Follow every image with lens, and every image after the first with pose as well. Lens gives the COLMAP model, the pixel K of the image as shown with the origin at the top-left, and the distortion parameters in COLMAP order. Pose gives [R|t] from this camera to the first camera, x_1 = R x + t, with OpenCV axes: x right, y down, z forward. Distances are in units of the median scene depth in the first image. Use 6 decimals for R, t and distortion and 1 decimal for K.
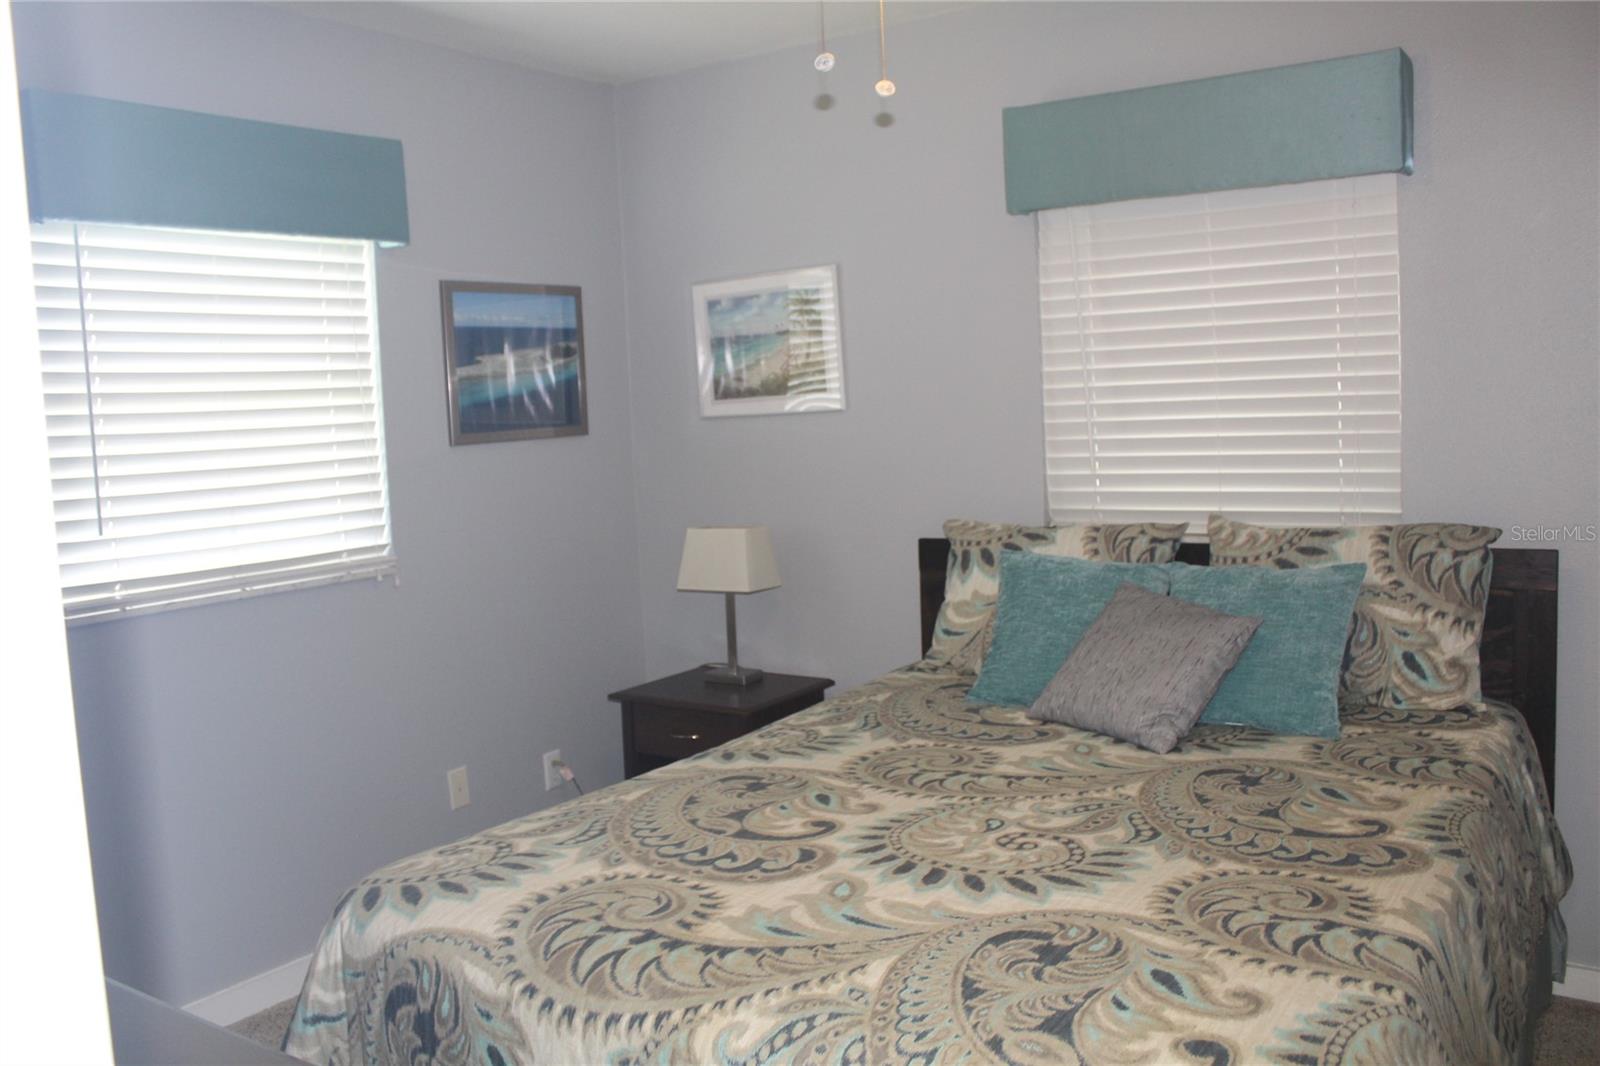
lens RADIAL K [[1342.2, 0, 795.1], [0, 1342.2, 532.9], [0, 0, 1]] dist [-0.165032, 0.148843]
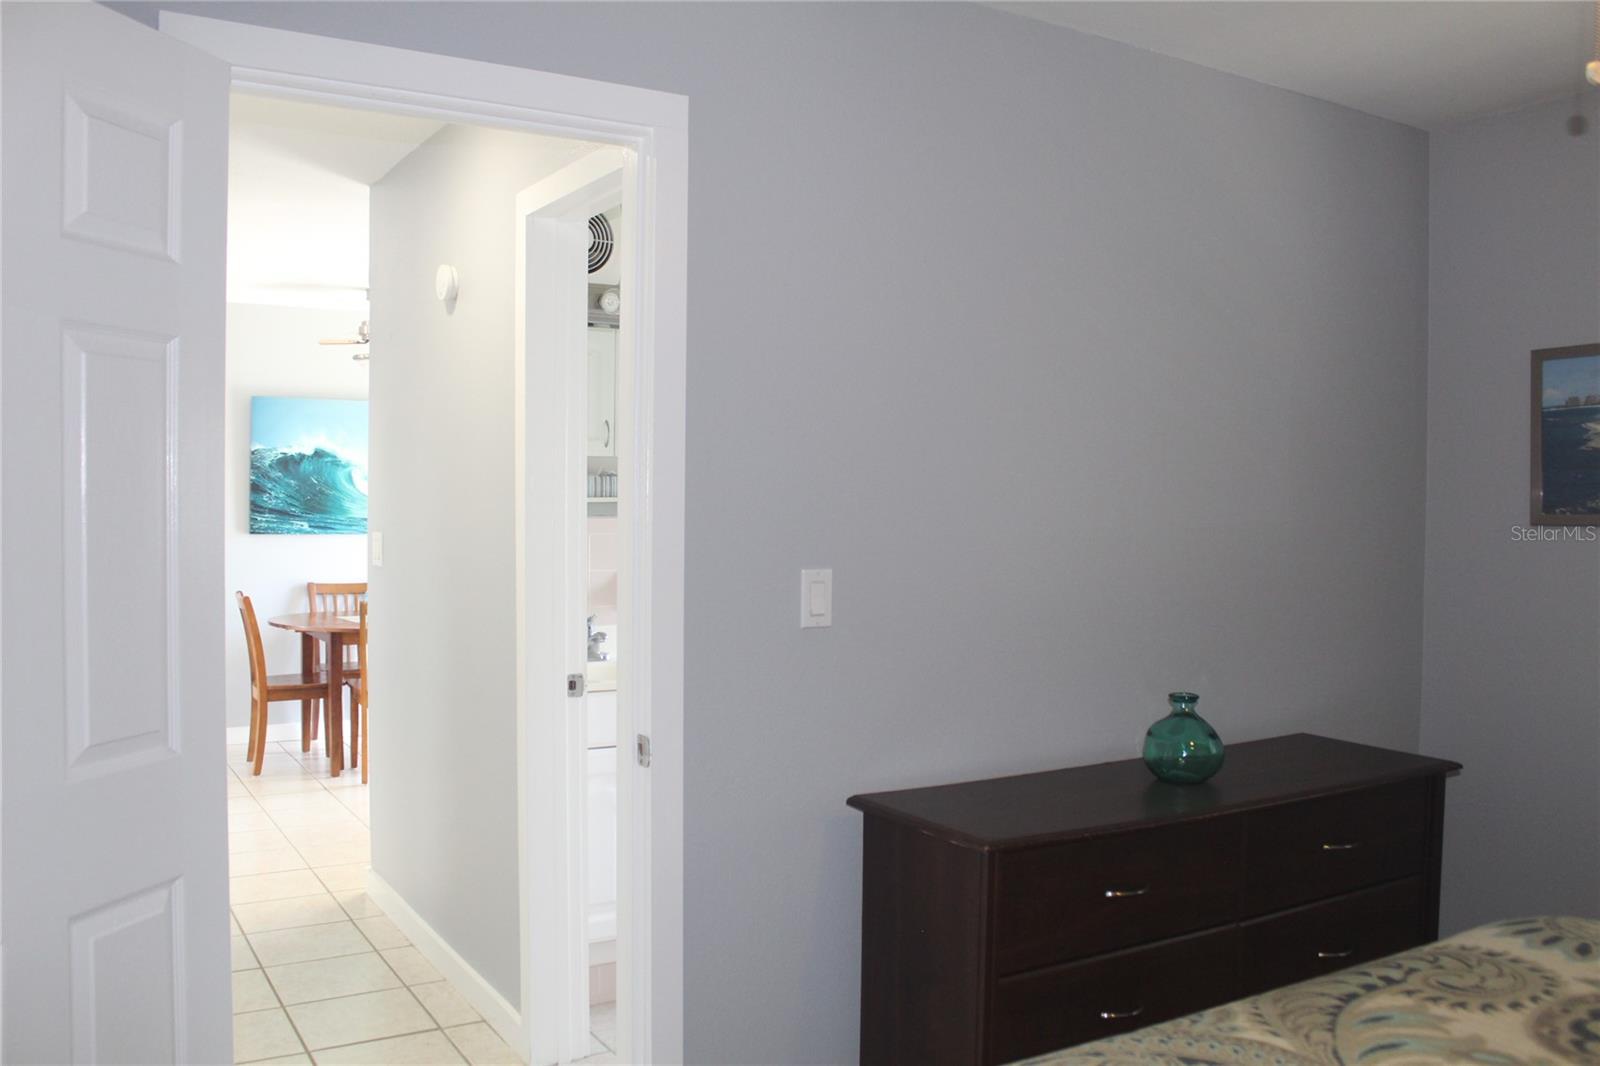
lens RADIAL K [[1342.2, 0, 795.1], [0, 1342.2, 532.9], [0, 0, 1]] dist [-0.165032, 0.148843]
pose [[-0.421920, 0.063749, -0.904389, 0.874564], [-0.082493, 0.990688, 0.108317, -0.108909], [0.902872, 0.120307, -0.412733, 0.823826]]
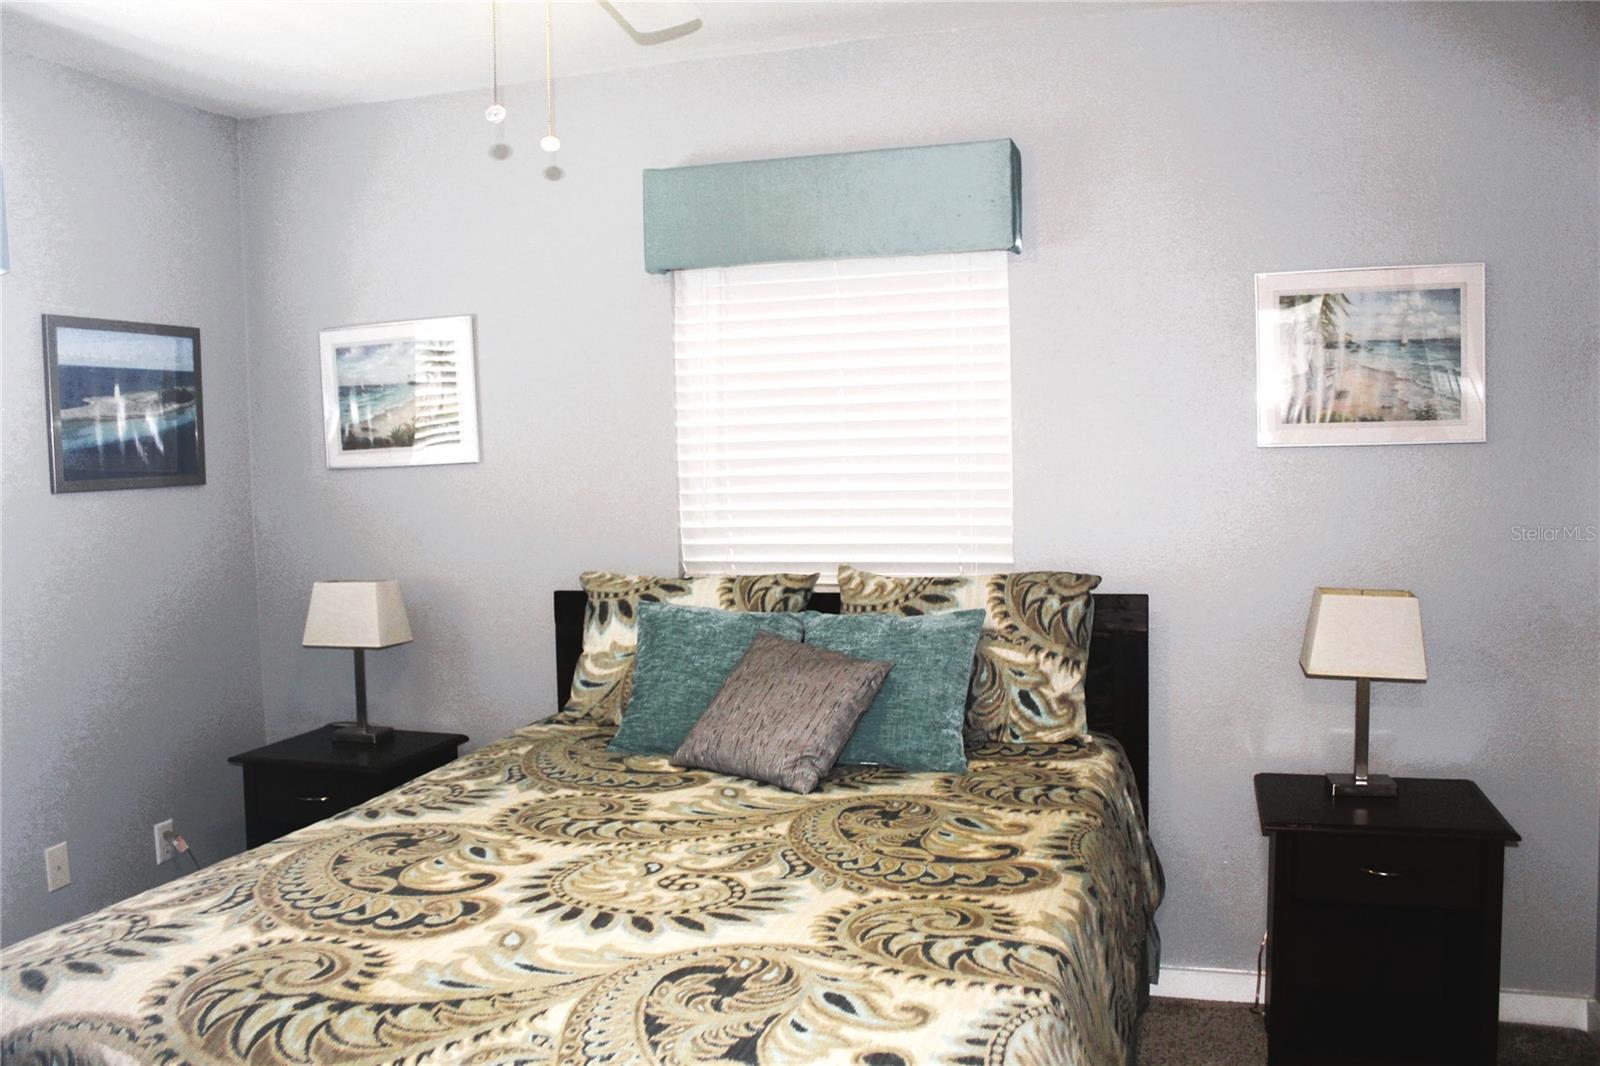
lens RADIAL K [[1342.2, 0, 795.1], [0, 1342.2, 532.9], [0, 0, 1]] dist [-0.165032, 0.148843]
pose [[0.957419, 0.003756, 0.288679, -0.042854], [0.008727, 0.999082, -0.041944, 0.007313], [-0.288571, 0.042677, 0.956507, -0.015258]]
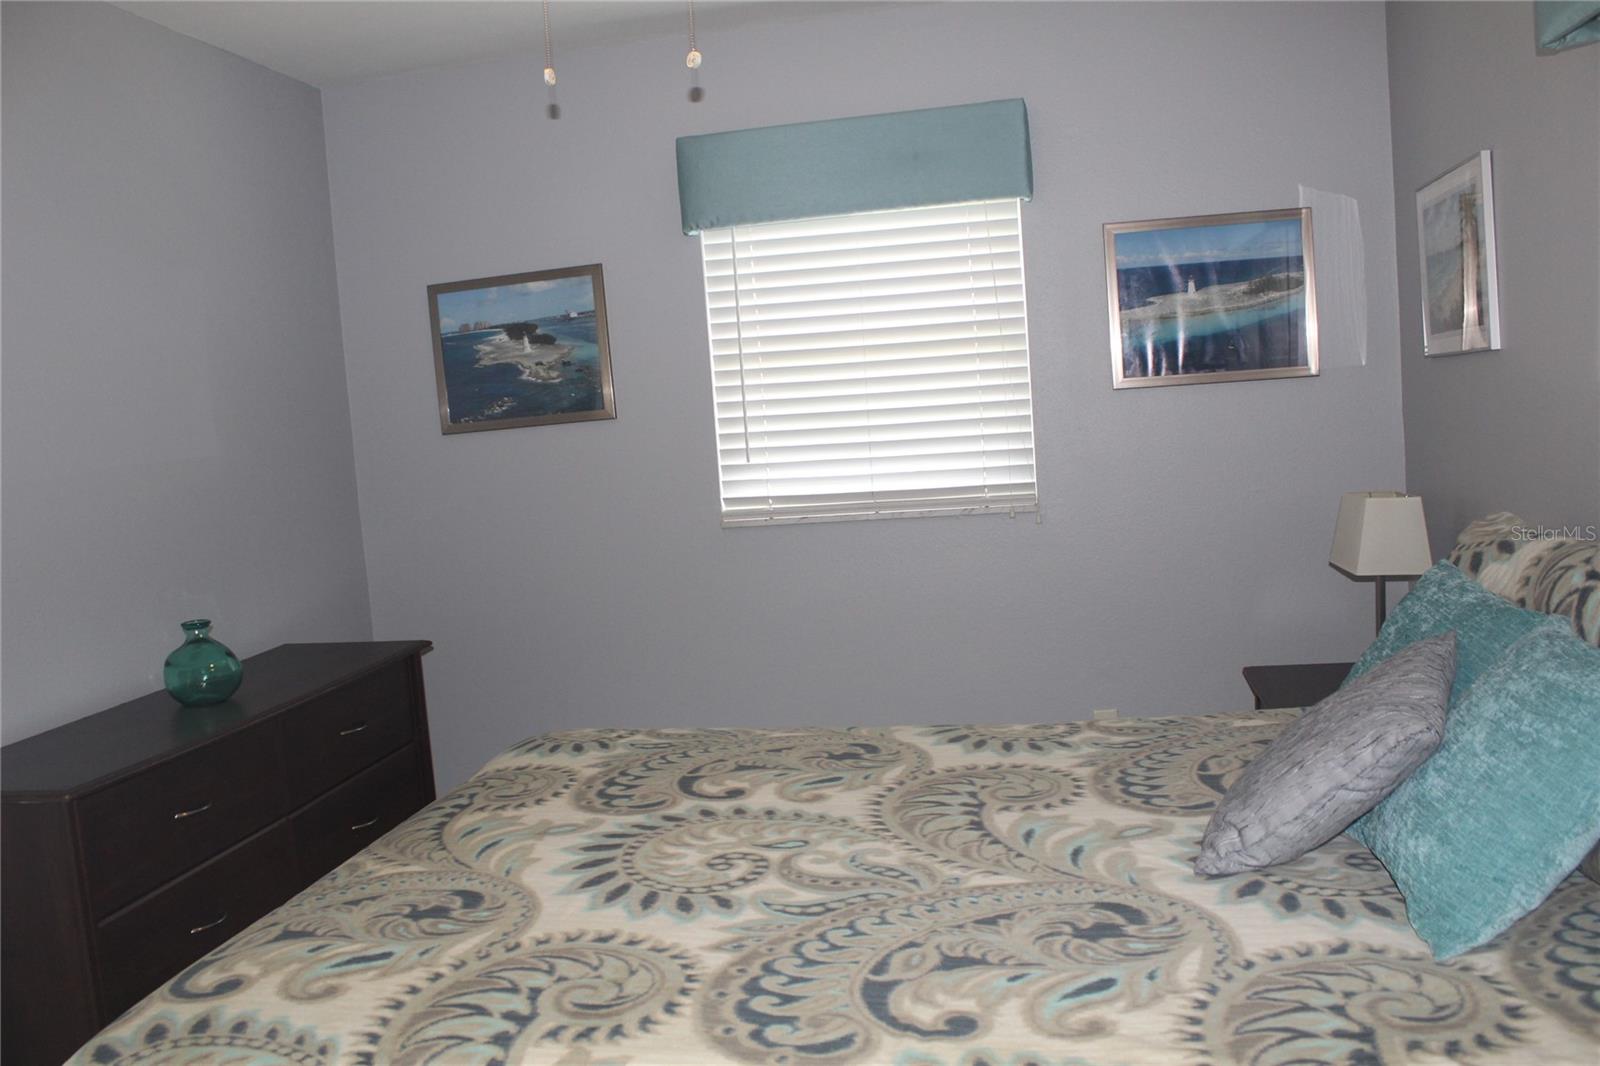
lens RADIAL K [[1342.2, 0, 795.1], [0, 1342.2, 532.9], [0, 0, 1]] dist [-0.165032, 0.148843]
pose [[0.399626, 0.108956, -0.910180, 1.020894], [-0.036333, 0.994014, 0.103039, -0.094994], [0.915958, -0.008107, 0.401192, 0.674268]]
